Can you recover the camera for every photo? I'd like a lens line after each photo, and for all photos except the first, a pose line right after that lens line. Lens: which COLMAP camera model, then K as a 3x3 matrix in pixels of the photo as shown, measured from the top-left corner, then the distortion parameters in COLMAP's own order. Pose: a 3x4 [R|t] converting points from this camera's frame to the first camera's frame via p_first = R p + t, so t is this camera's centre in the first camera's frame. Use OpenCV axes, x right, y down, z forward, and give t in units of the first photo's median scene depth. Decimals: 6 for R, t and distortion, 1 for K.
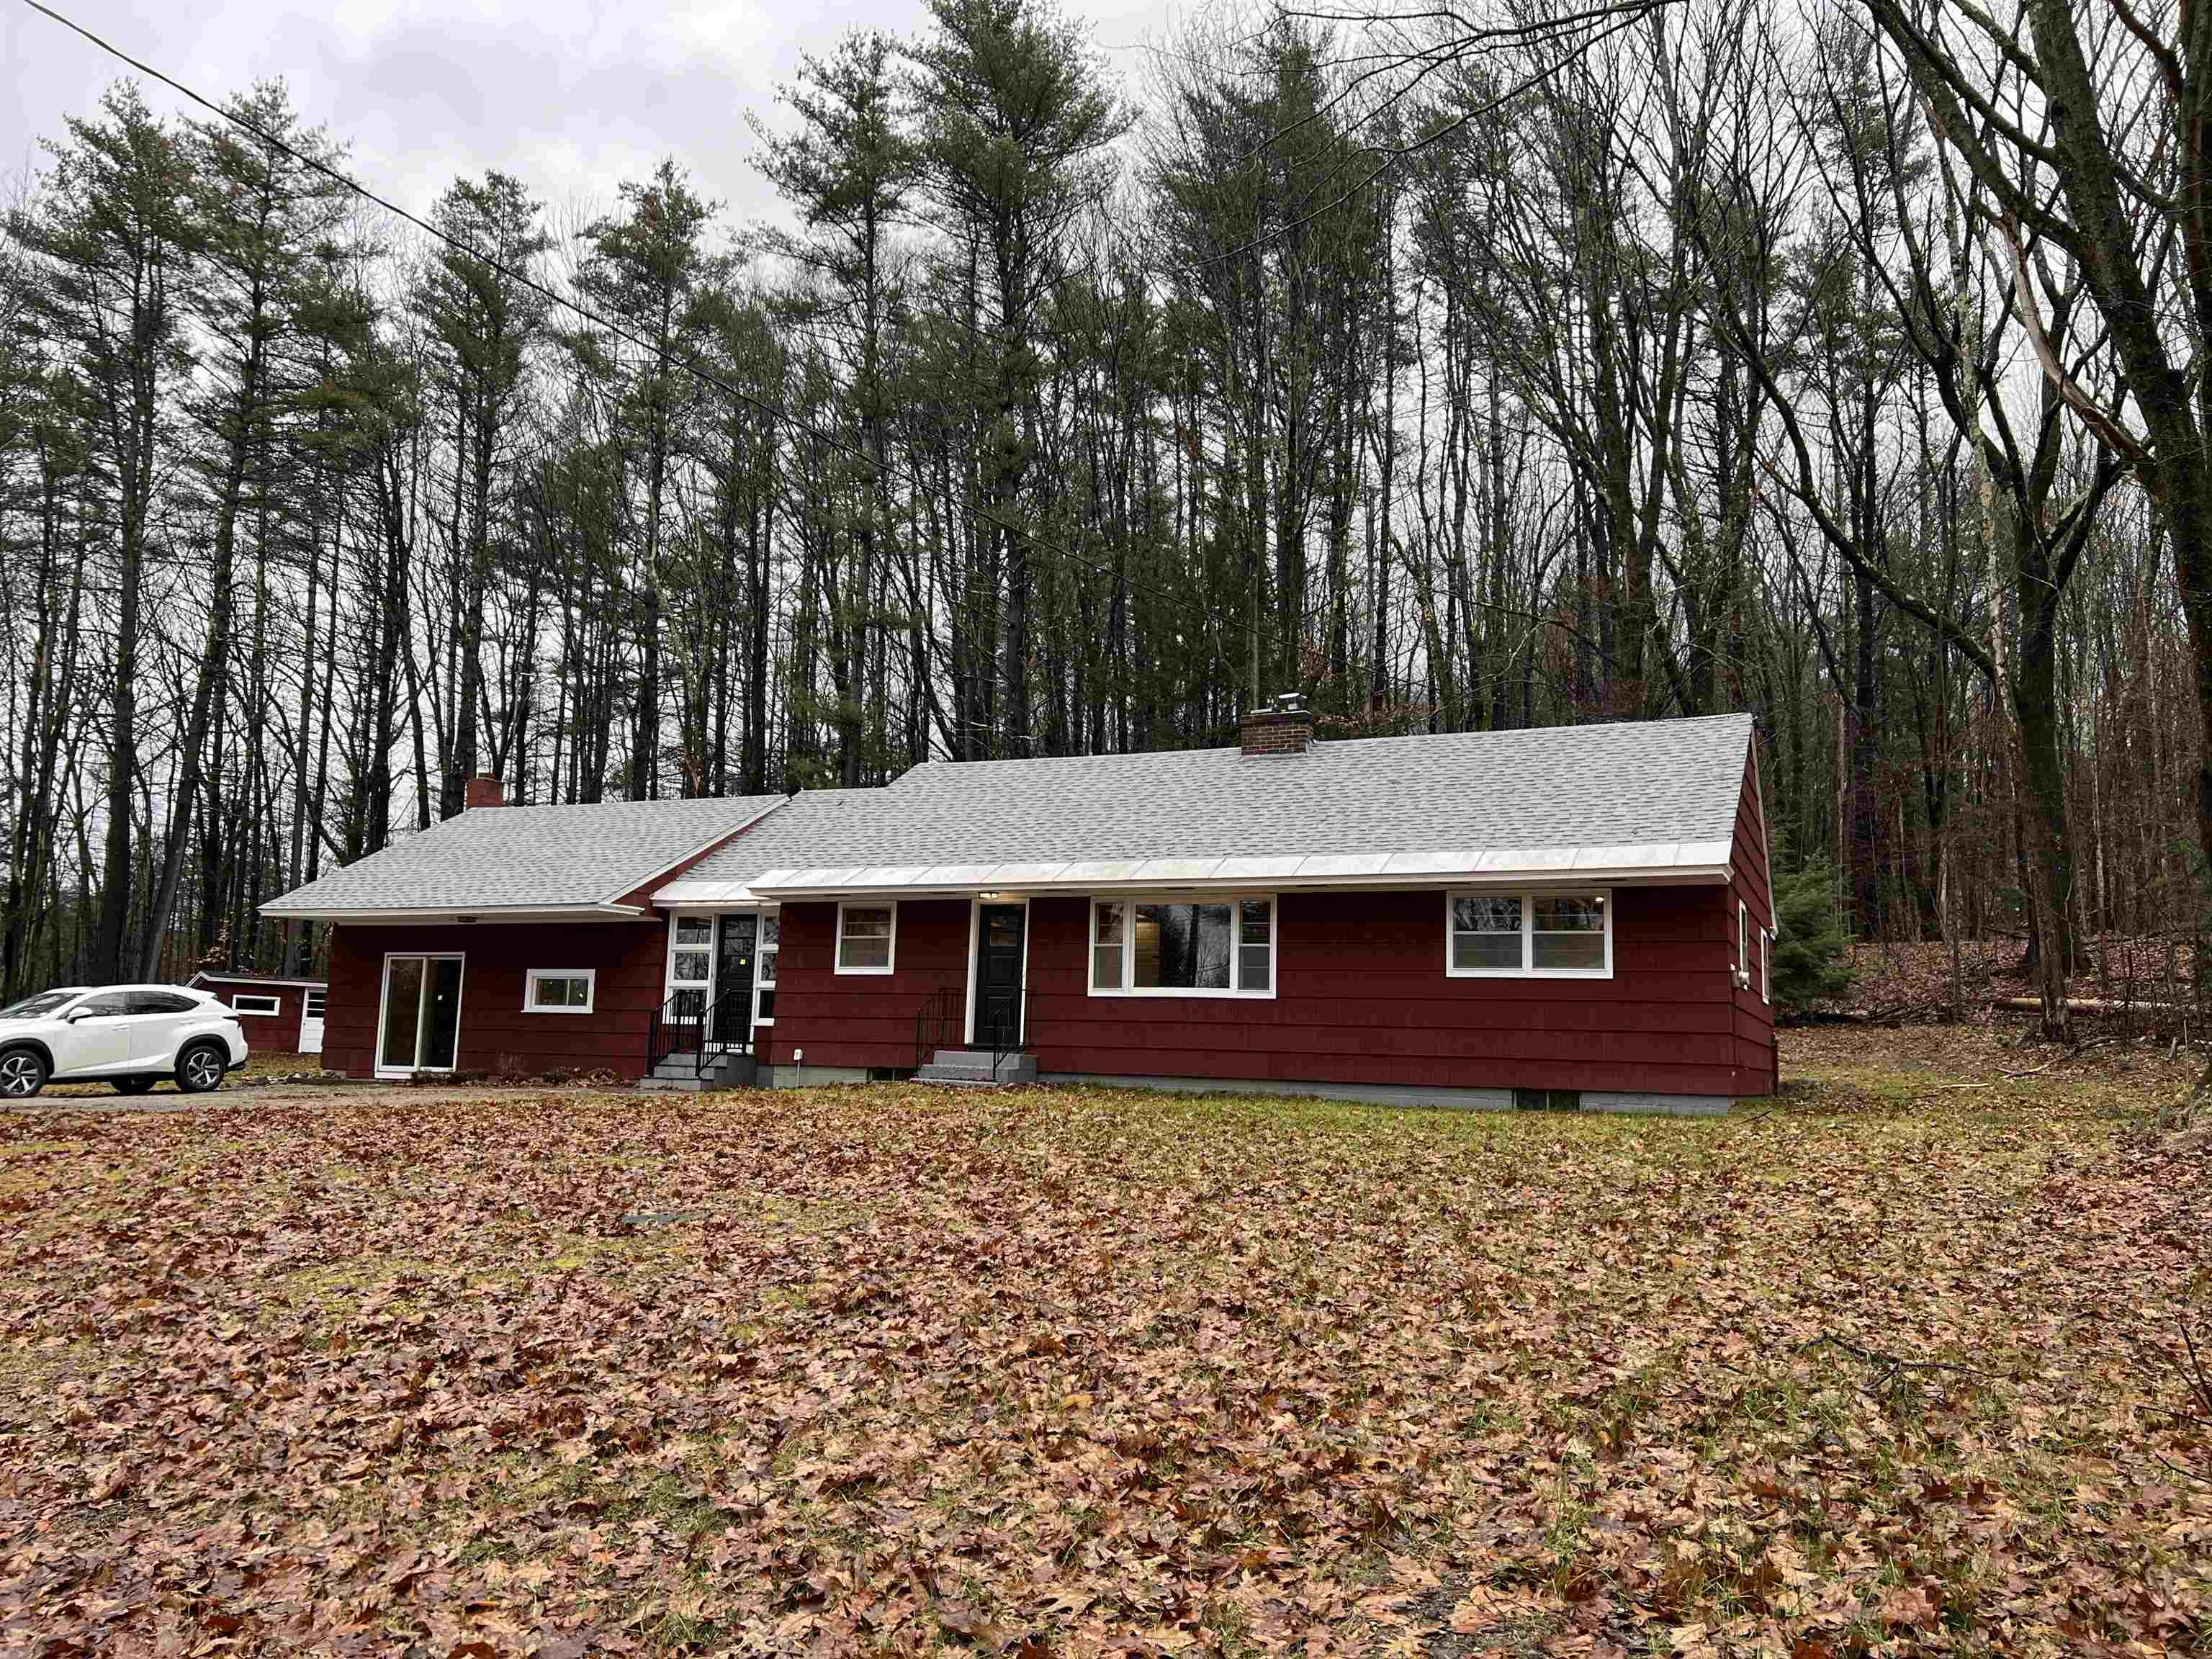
lens RADIAL K [[1712.5, 0, 1130.4], [0, 1712.5, 852.8], [0, 0, 1]] dist [0.091491, -0.096417]
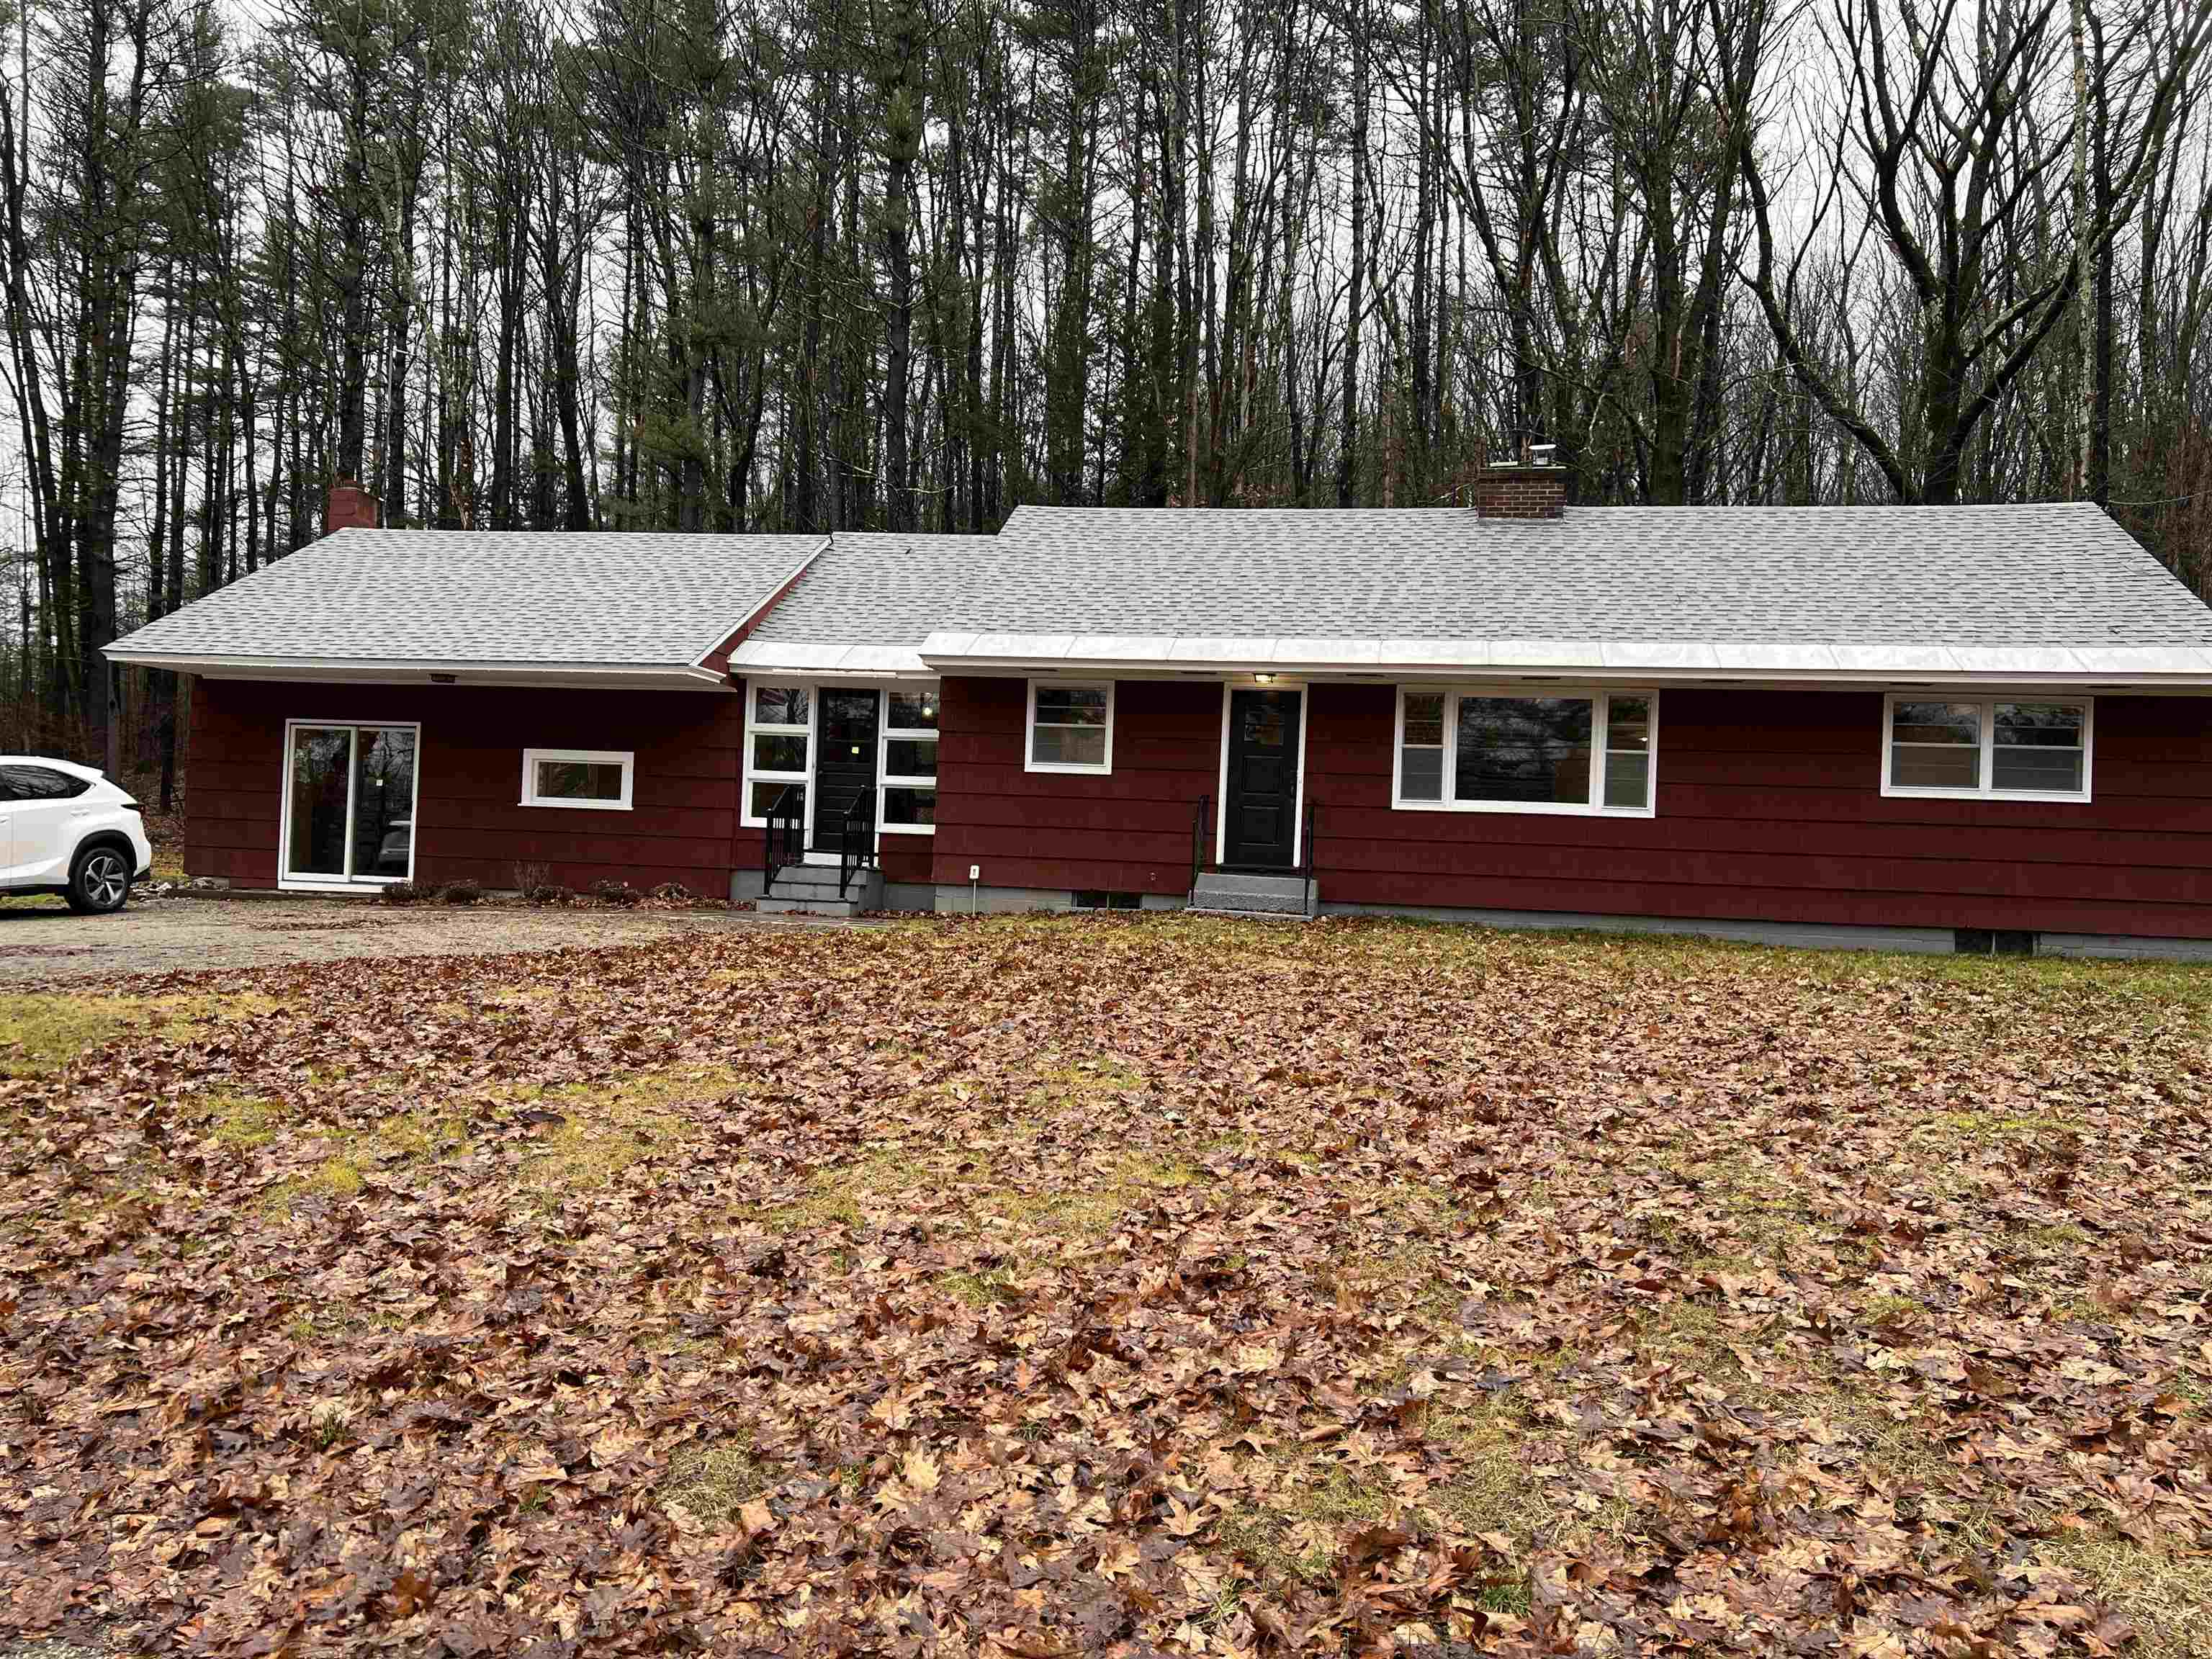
lens RADIAL K [[1712.5, 0, 1130.4], [0, 1712.5, 852.8], [0, 0, 1]] dist [0.091491, -0.096417]
pose [[0.965542, 0.012771, 0.259936, -0.326599], [-0.044725, 0.992078, 0.117390, 0.014073], [-0.256377, -0.124971, 0.958464, 0.239225]]
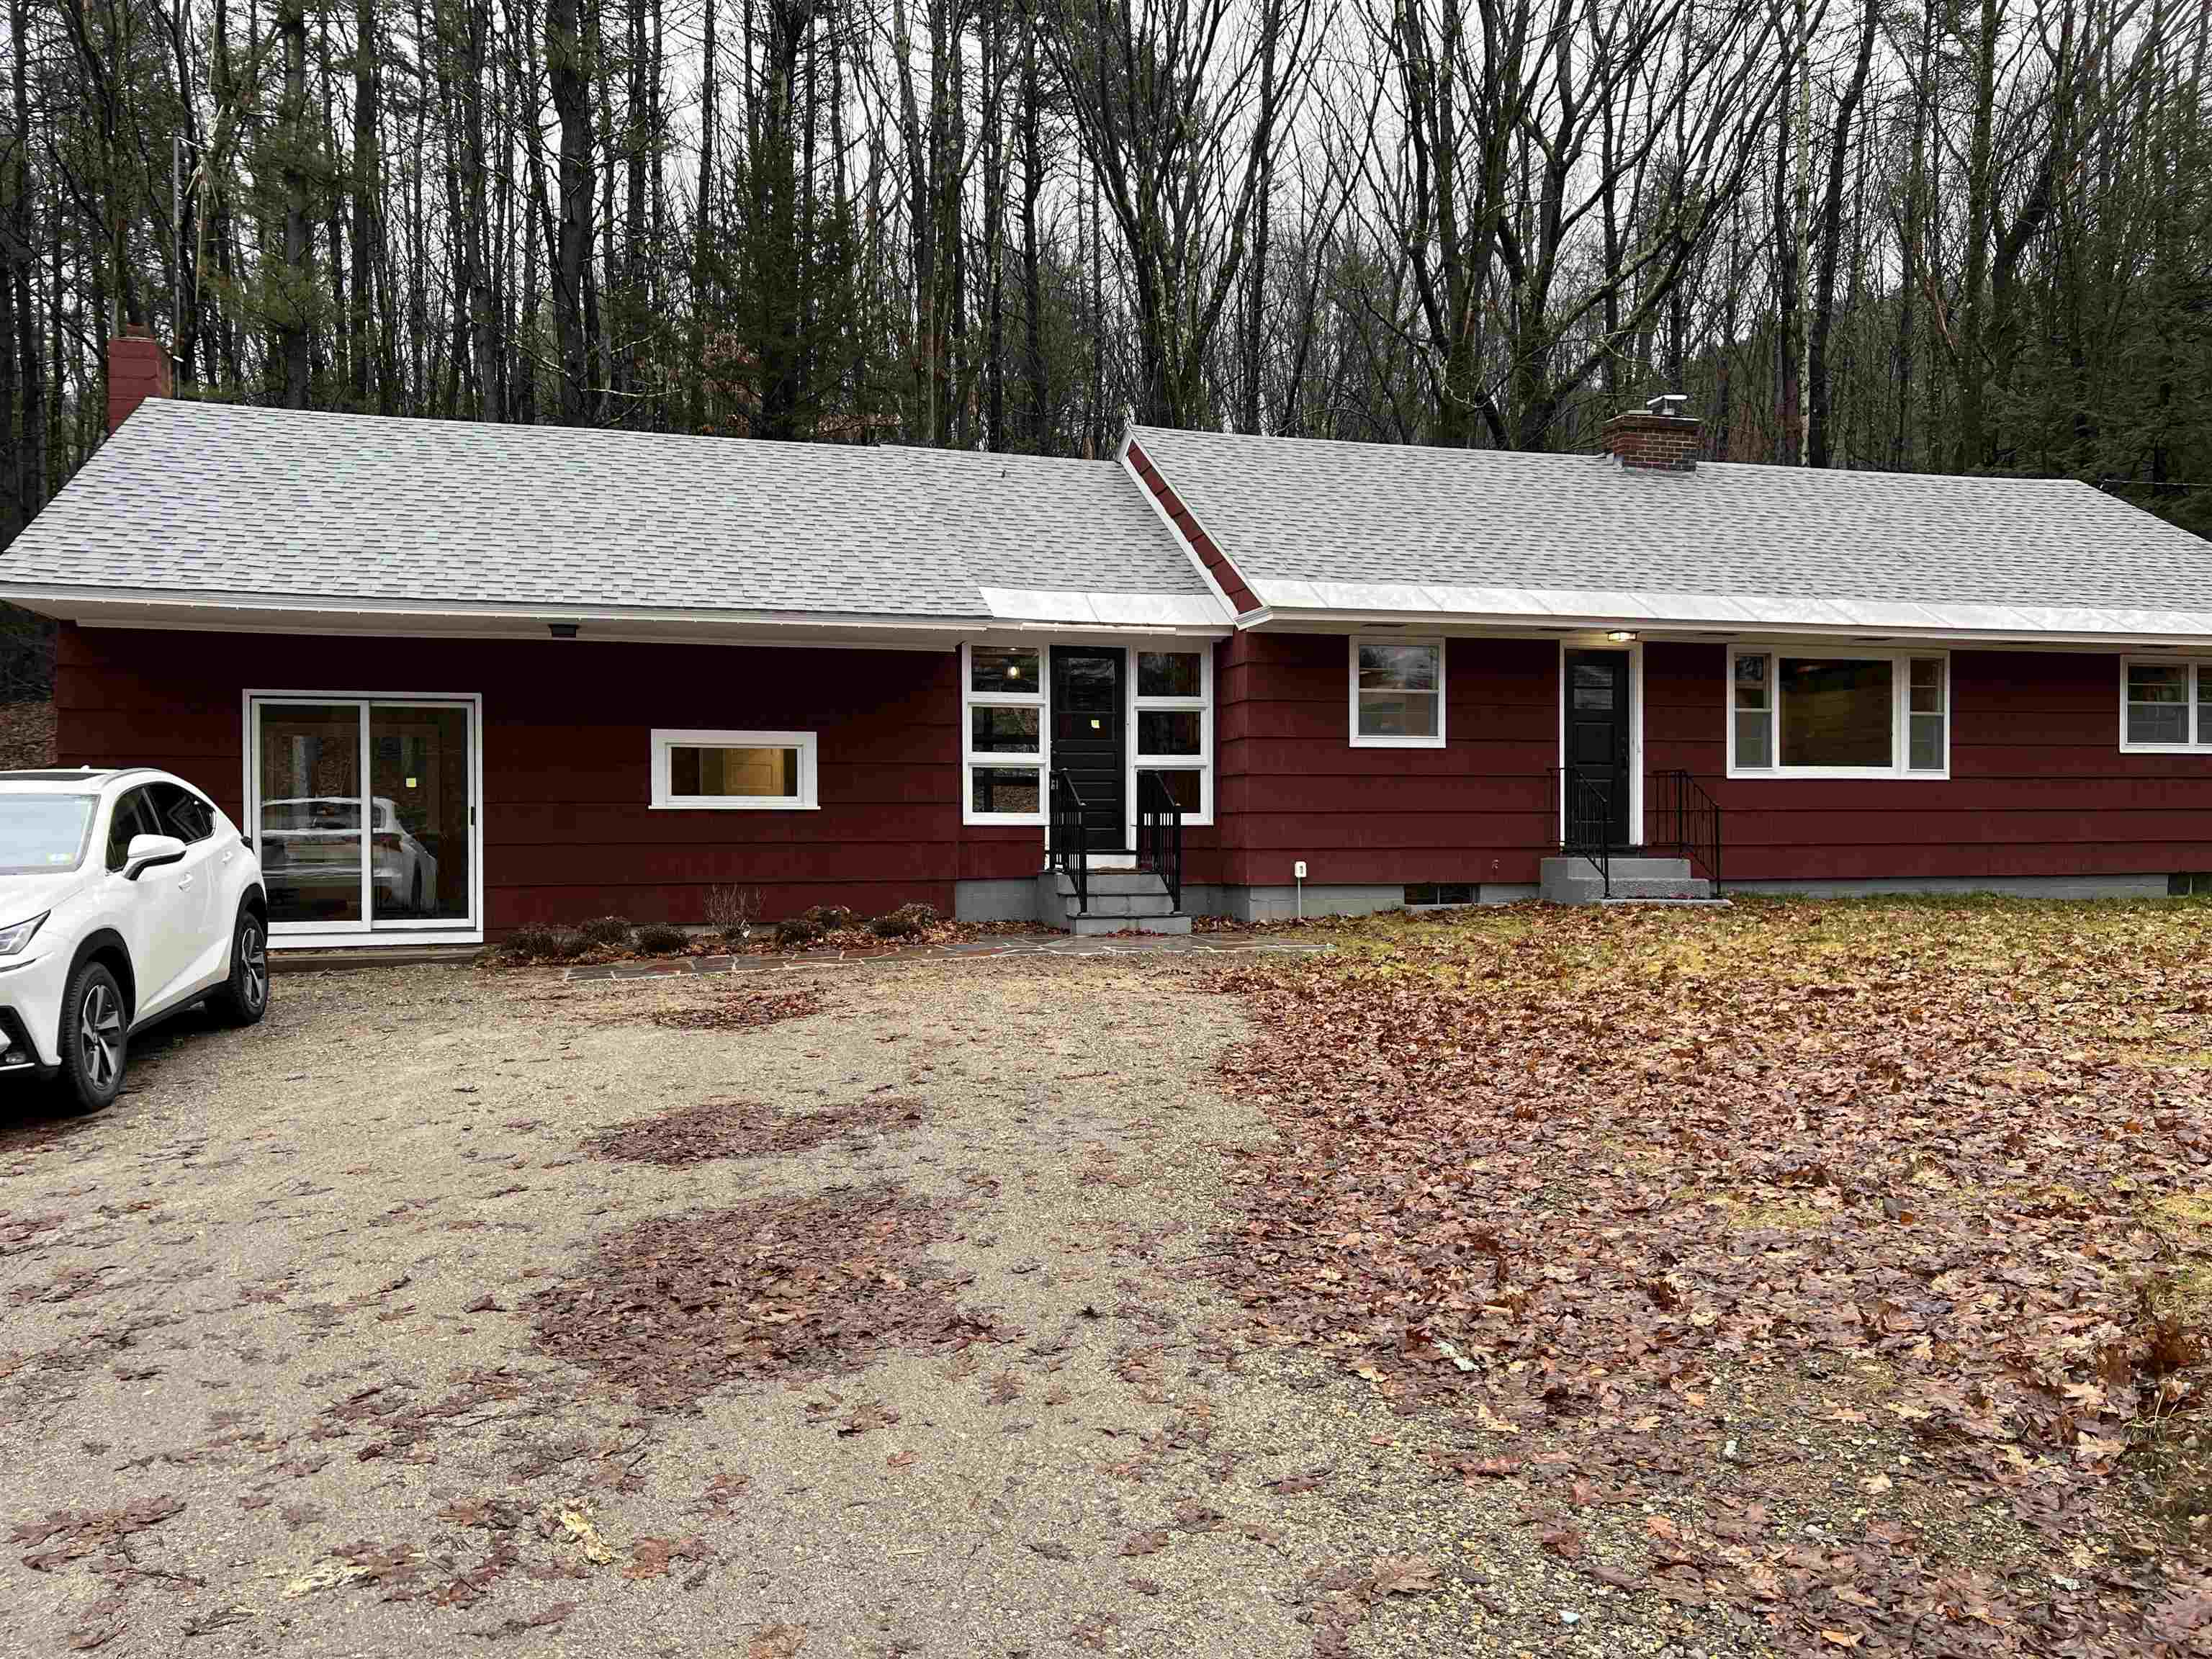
lens RADIAL K [[1712.5, 0, 1130.4], [0, 1712.5, 852.8], [0, 0, 1]] dist [0.091491, -0.096417]
pose [[0.743982, -0.041324, 0.666921, -0.672039], [-0.056945, 0.990534, 0.124901, 0.033824], [-0.665769, -0.130902, 0.734586, 0.569219]]
